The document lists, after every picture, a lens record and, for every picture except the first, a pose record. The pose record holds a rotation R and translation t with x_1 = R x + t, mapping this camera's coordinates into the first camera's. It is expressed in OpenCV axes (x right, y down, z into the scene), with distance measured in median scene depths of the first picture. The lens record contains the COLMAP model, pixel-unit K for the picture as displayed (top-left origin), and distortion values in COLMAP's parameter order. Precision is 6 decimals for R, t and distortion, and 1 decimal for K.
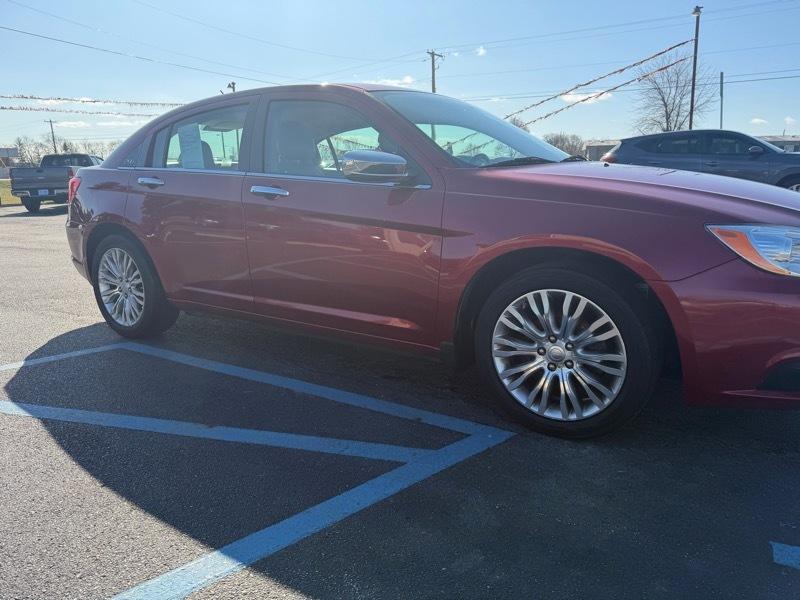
lens RADIAL K [[532.5, 0, 417.1], [0, 532.5, 296.7], [0, 0, 1]] dist [0.046268, -0.044537]
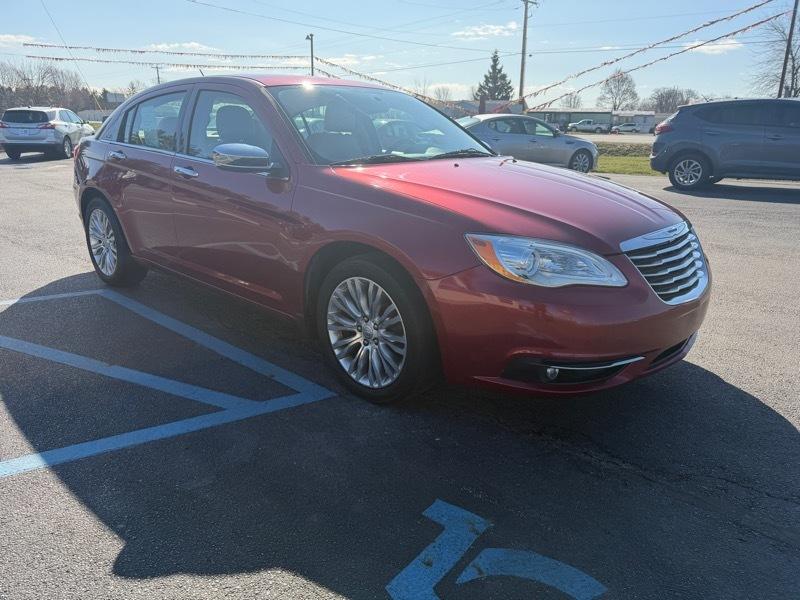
lens RADIAL K [[532.5, 0, 417.1], [0, 532.5, 296.7], [0, 0, 1]] dist [0.046268, -0.044537]
pose [[0.987435, 0.076803, -0.138105, 0.511861], [-0.065531, 0.994275, 0.084397, -0.074335], [0.143796, -0.074286, 0.986815, -0.133330]]
